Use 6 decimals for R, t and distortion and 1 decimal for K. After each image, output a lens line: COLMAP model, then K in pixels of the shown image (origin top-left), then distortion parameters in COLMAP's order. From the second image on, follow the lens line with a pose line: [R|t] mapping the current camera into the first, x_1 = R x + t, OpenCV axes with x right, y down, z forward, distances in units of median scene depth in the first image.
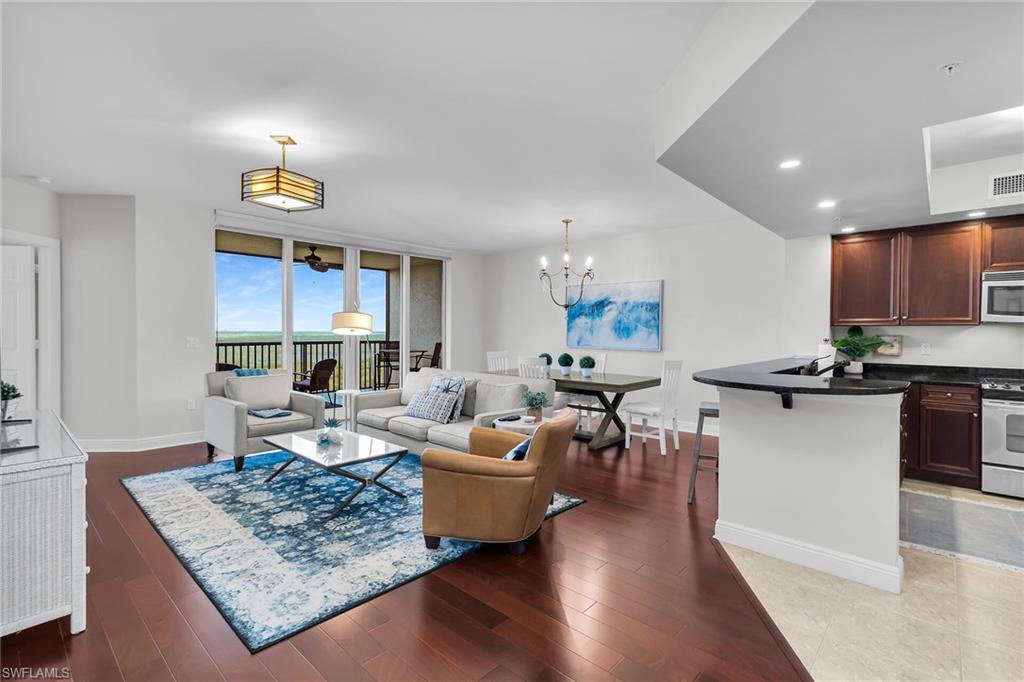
lens RADIAL K [[460.0, 0, 511.5], [0, 460.0, 335.2], [0, 0, 1]] dist [0.003475, 0.000278]
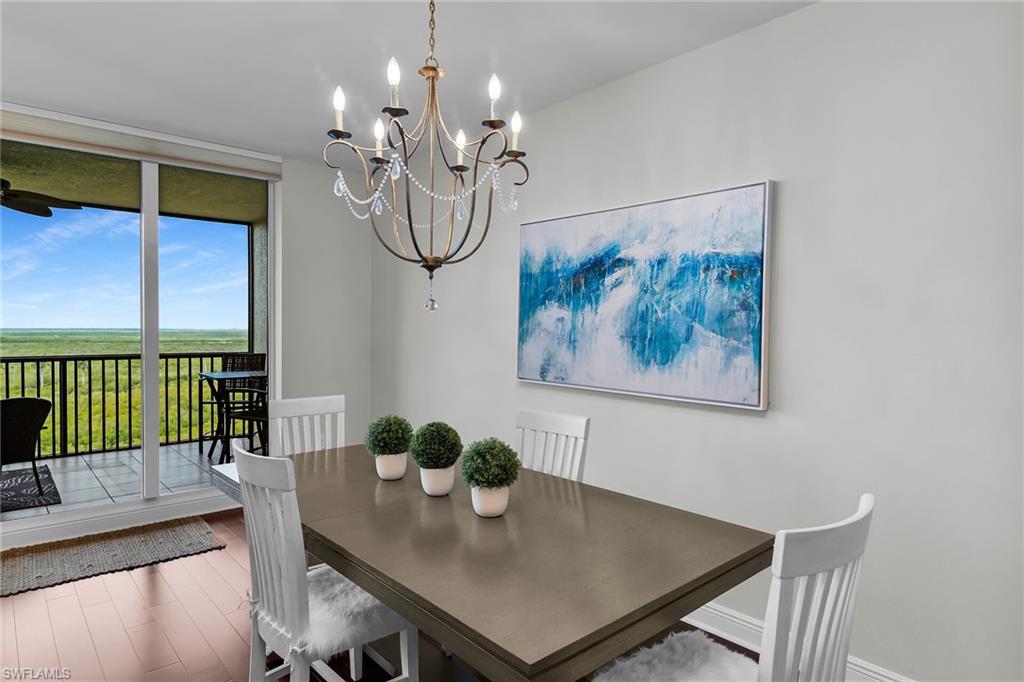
lens RADIAL K [[594.9, 0, 512.0], [0, 594.9, 341.0], [0, 0, 1]] dist [0.016202, -0.002348]
pose [[0.993695, 0.003256, -0.112071, 0.209389], [-0.002365, 0.999965, 0.008083, -0.015865], [0.112094, -0.007767, 0.993667, 0.611439]]
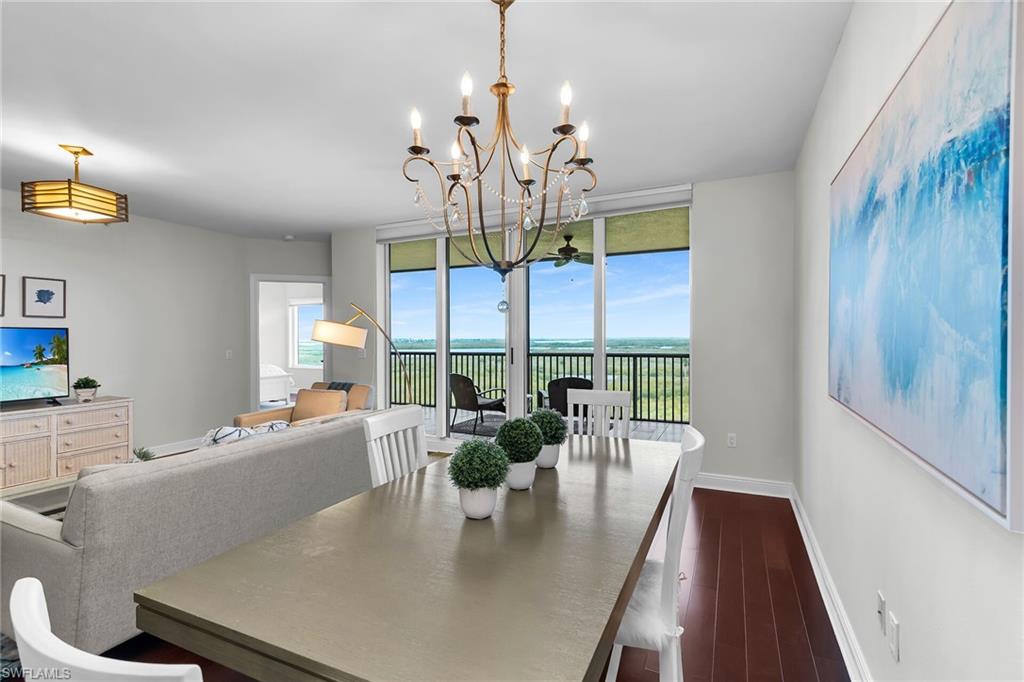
lens RADIAL K [[470.8, 0, 512.0], [0, 470.8, 341.0], [0, 0, 1]] dist [0.014720, -0.000032]
pose [[0.292723, 0.000585, -0.956197, 0.418539], [-0.004313, 0.999990, -0.000709, -0.012224], [0.956188, 0.004332, 0.292722, 0.889939]]
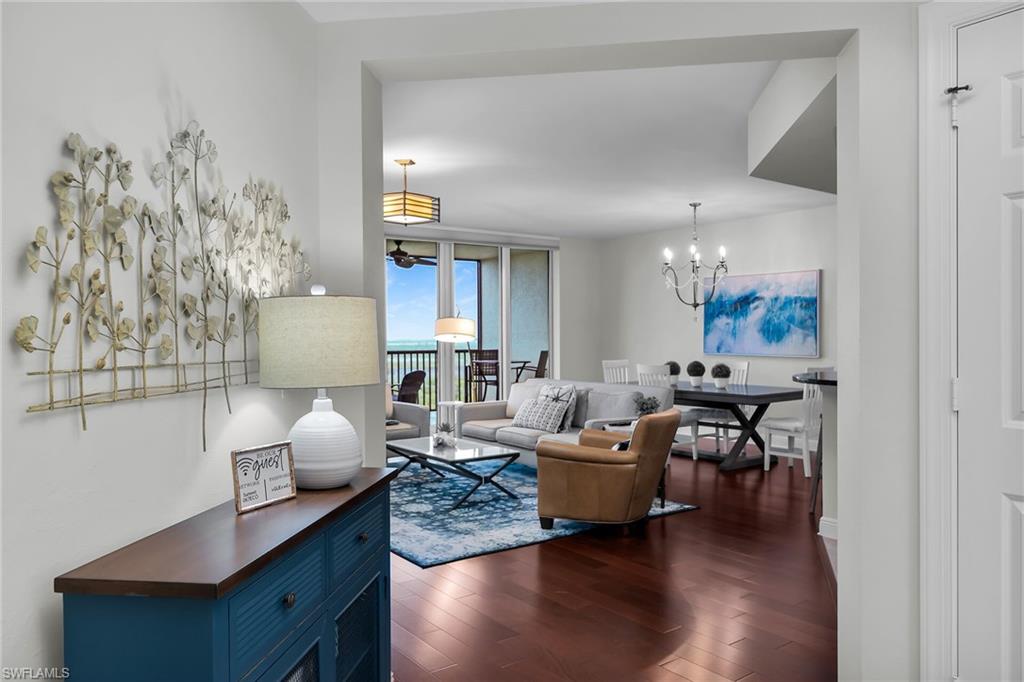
lens RADIAL K [[721.1, 0, 510.0], [0, 721.1, 336.9], [0, 0, 1]] dist [0.002901, 0.004566]
pose [[0.980377, -0.012538, -0.196732, 0.044862], [0.011034, 0.999901, -0.008735, 0.003456], [0.196822, 0.006393, 0.980418, -0.360801]]
